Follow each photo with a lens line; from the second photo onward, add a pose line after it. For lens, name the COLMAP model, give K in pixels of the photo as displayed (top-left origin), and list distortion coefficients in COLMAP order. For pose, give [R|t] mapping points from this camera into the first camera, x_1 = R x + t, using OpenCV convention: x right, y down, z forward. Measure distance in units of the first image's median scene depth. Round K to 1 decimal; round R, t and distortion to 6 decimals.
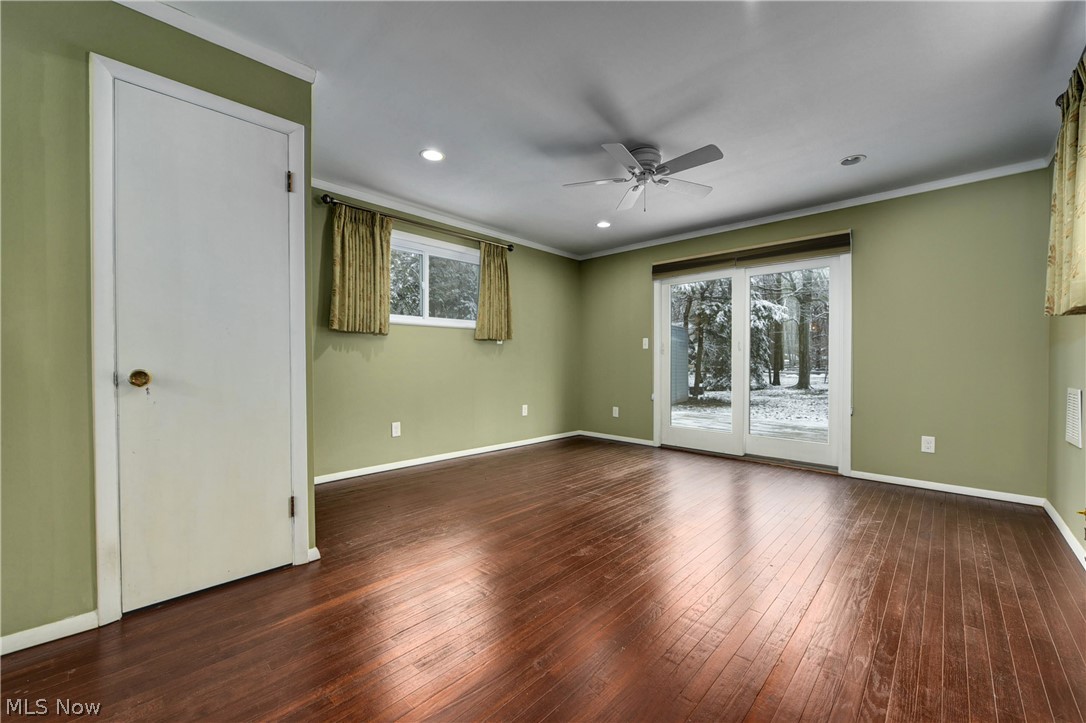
lens RADIAL K [[445.8, 0, 543.0], [0, 445.8, 361.5], [0, 0, 1]] dist [-0.000763, -0.000054]
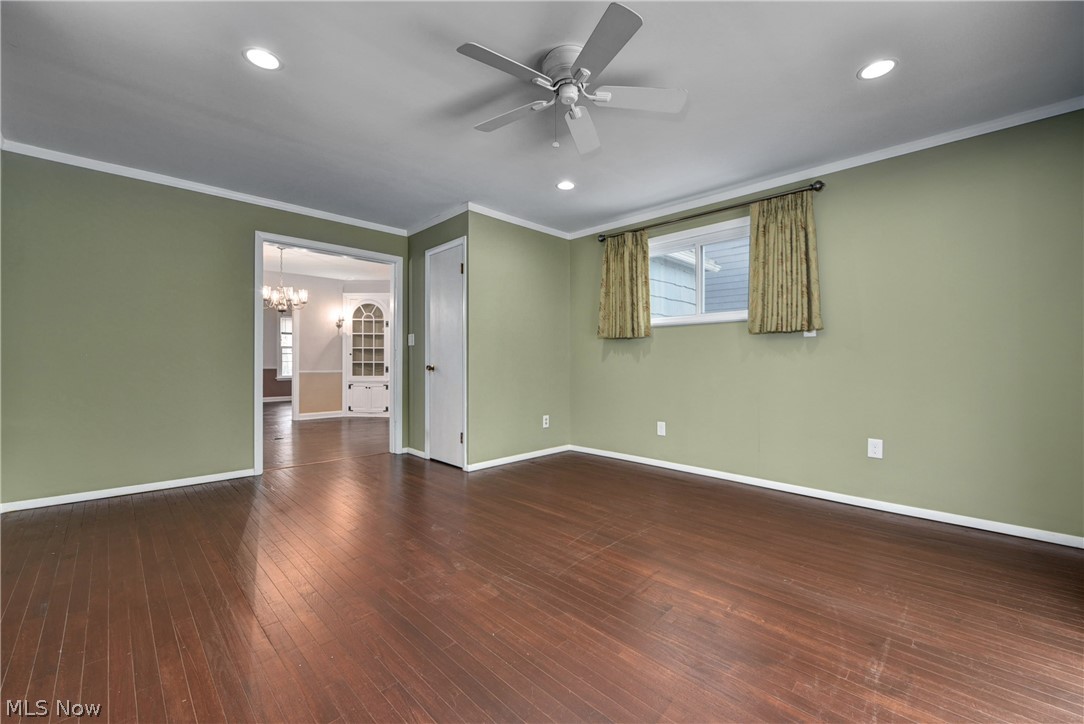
lens RADIAL K [[440.1, 0, 542.0], [0, 440.1, 362.0], [0, 0, 1]] dist [-0.013933, 0.000100]
pose [[-0.049906, -0.006474, -0.998733, 0.717169], [-0.005237, 0.999967, -0.006221, 0.006169], [0.998740, 0.004920, -0.049938, 0.794480]]
